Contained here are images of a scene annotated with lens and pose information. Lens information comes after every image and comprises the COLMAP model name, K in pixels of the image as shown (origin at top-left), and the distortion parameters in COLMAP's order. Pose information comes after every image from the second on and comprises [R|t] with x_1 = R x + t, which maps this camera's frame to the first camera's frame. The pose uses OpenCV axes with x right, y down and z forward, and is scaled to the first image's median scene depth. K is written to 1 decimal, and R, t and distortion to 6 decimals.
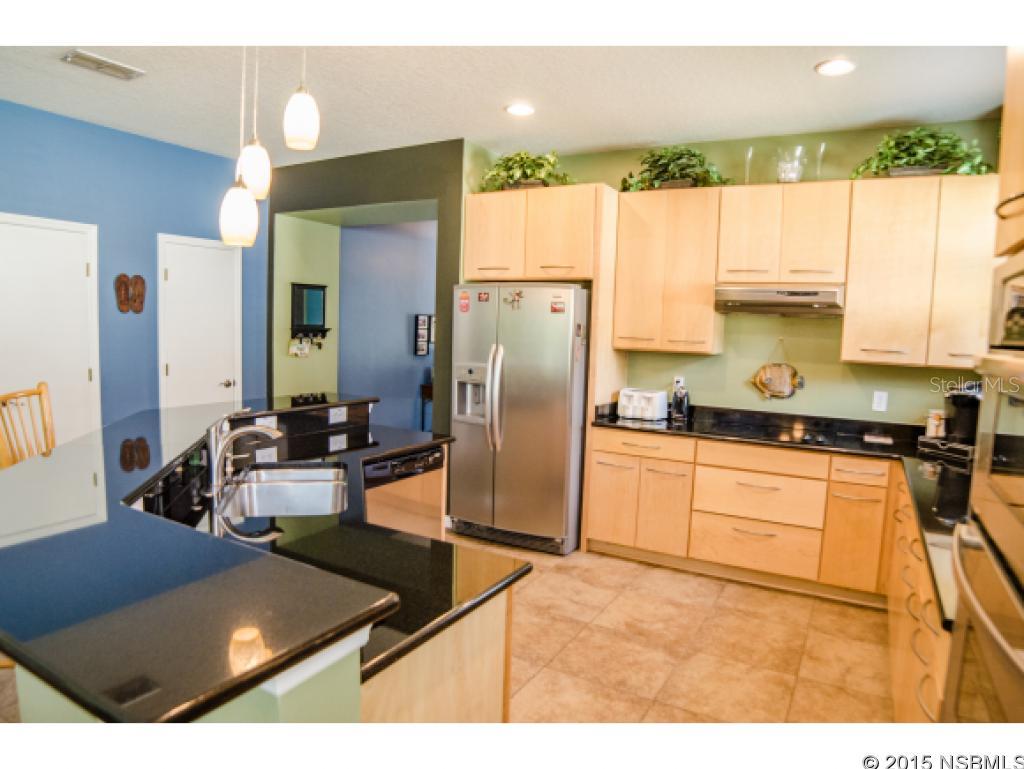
lens RADIAL K [[662.7, 0, 530.5], [0, 662.7, 382.3], [0, 0, 1]] dist [-0.123237, 0.052626]
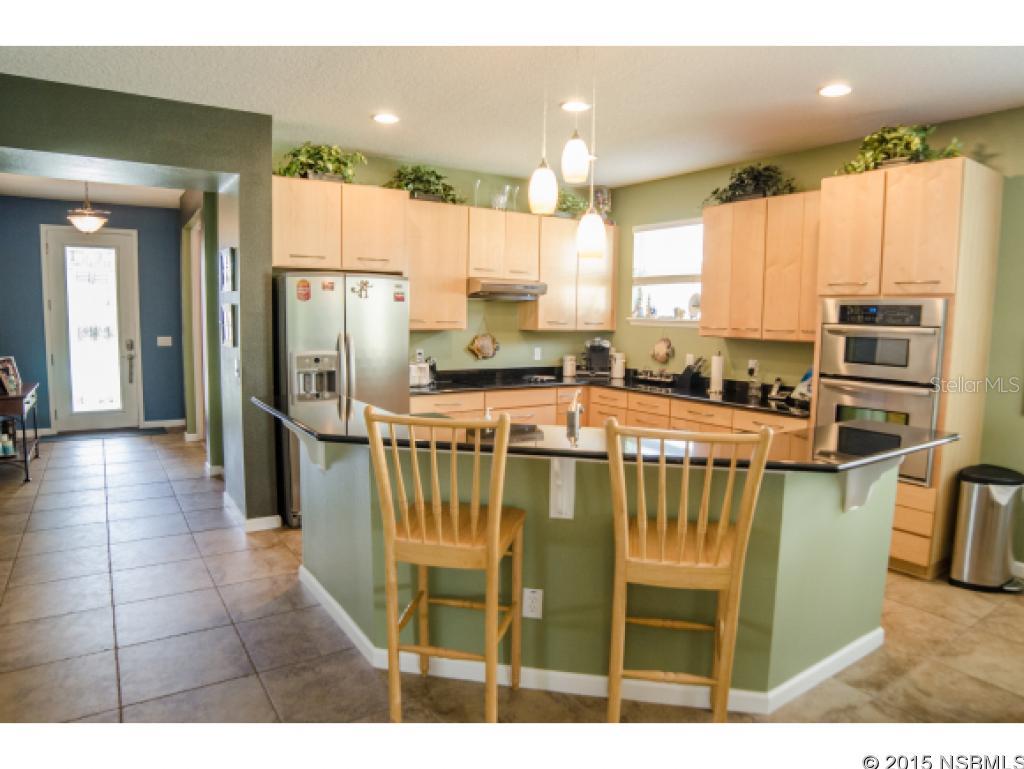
lens RADIAL K [[662.7, 0, 530.5], [0, 662.7, 382.3], [0, 0, 1]] dist [-0.123237, 0.052626]
pose [[0.419062, -0.120503, 0.899926, -0.893505], [0.072679, 0.992425, 0.099045, -0.060612], [-0.905044, 0.023899, 0.424645, 0.303482]]
